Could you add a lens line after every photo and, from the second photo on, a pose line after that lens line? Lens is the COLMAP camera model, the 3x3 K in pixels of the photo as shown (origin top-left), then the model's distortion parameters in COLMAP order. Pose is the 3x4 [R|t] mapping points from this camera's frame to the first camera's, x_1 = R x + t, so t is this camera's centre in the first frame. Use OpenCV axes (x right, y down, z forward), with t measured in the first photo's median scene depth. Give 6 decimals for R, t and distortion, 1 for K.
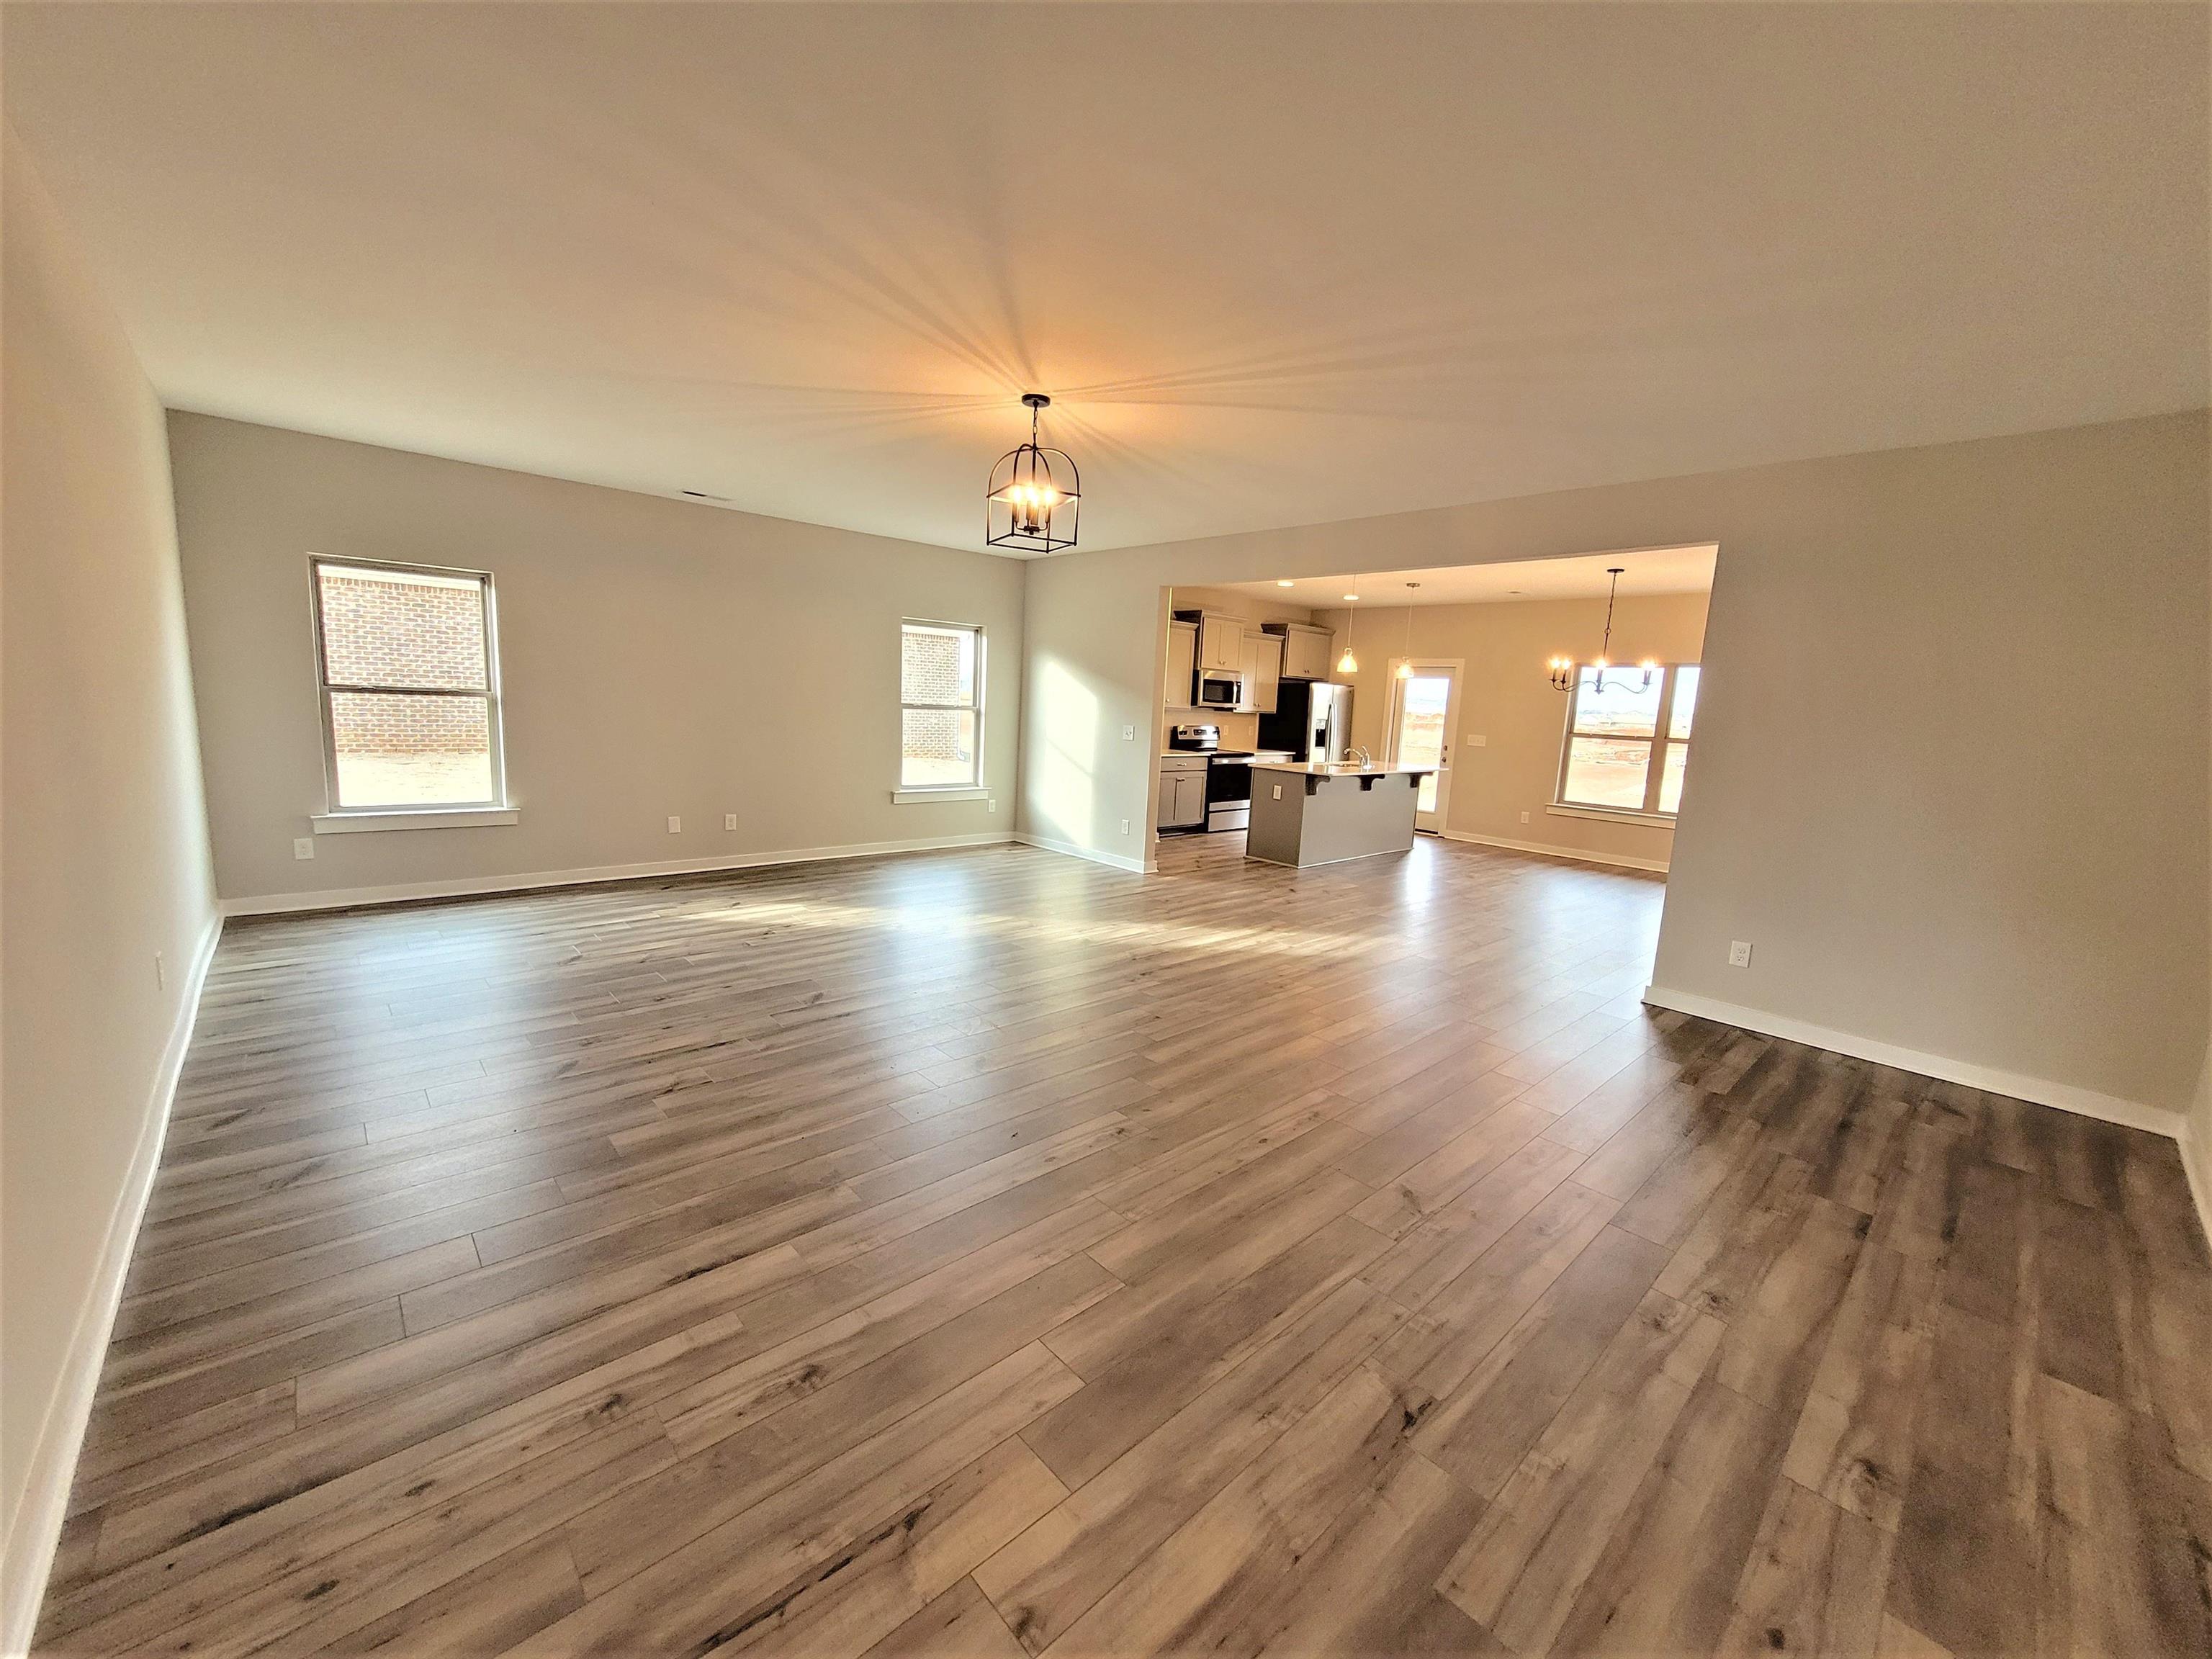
lens RADIAL K [[873.9, 0, 1101.0], [0, 873.9, 819.5], [0, 0, 1]] dist [-0.000120, -0.000582]
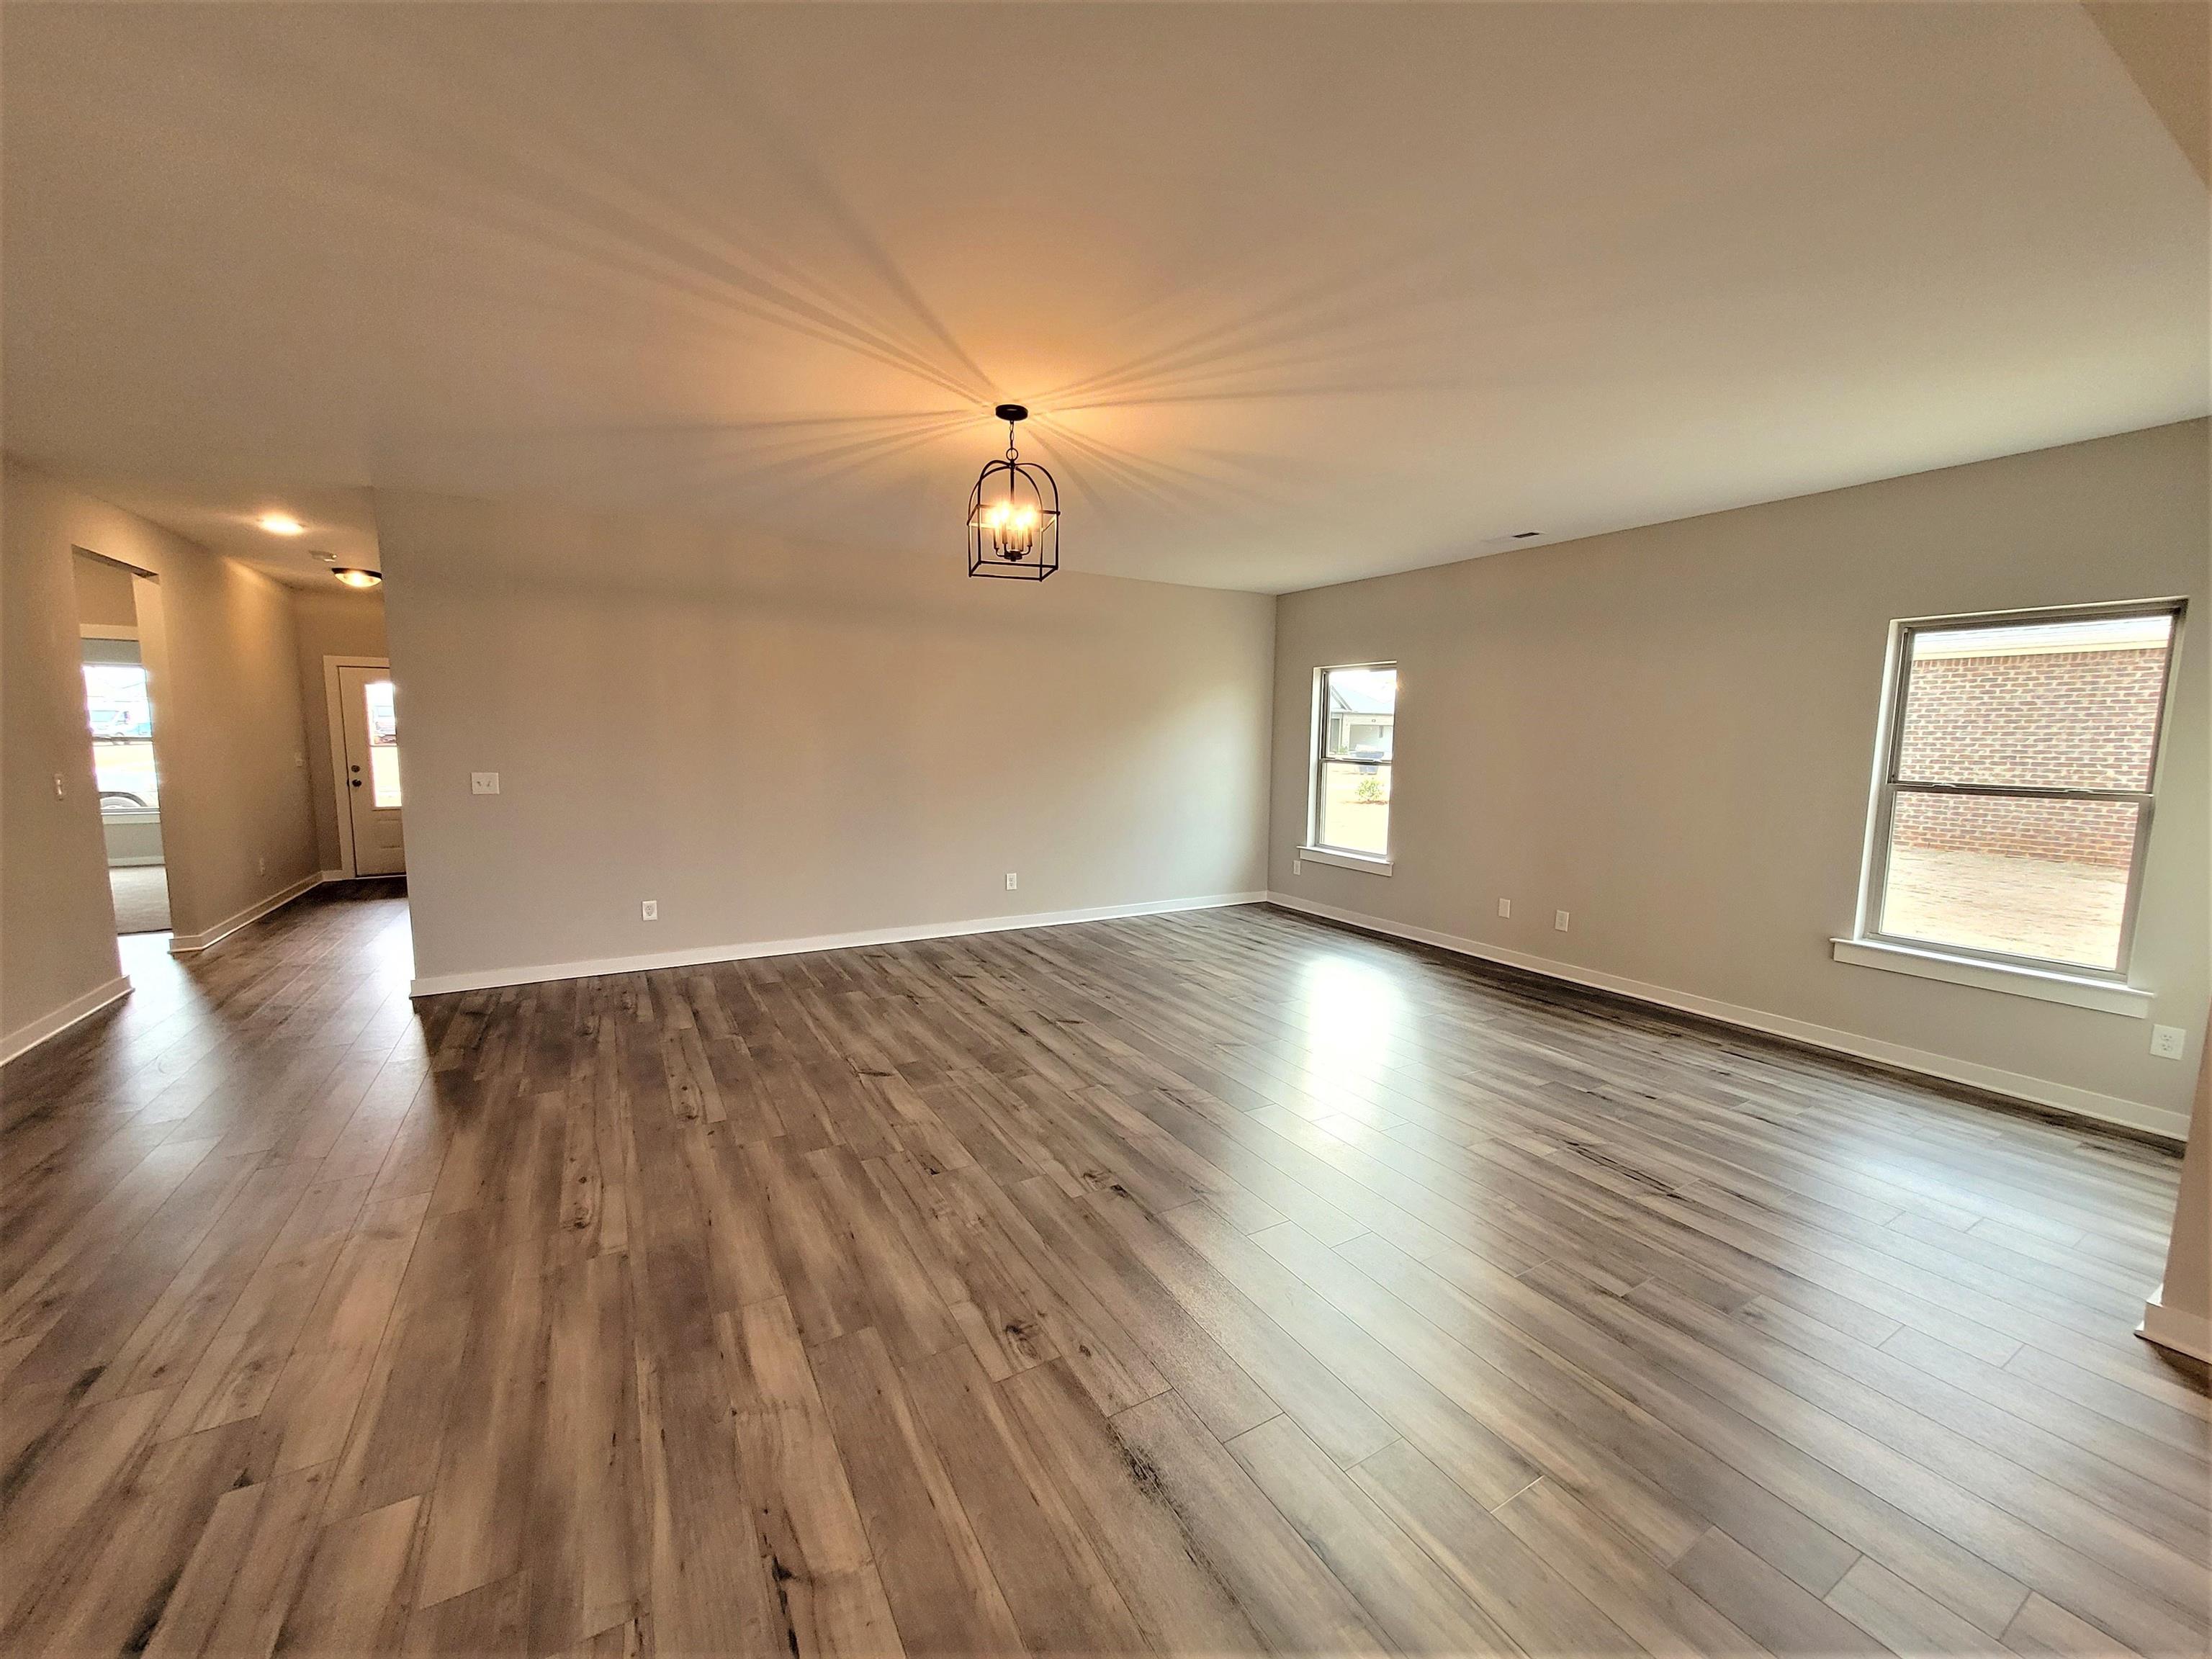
lens RADIAL K [[873.9, 0, 1097.0], [0, 873.9, 834.9], [0, 0, 1]] dist [-0.000120, -0.000582]
pose [[-0.215222, 0.058151, -0.974832, 0.788575], [-0.164001, 0.981896, 0.094780, -0.143882], [0.962696, 0.180272, -0.201789, 1.359186]]
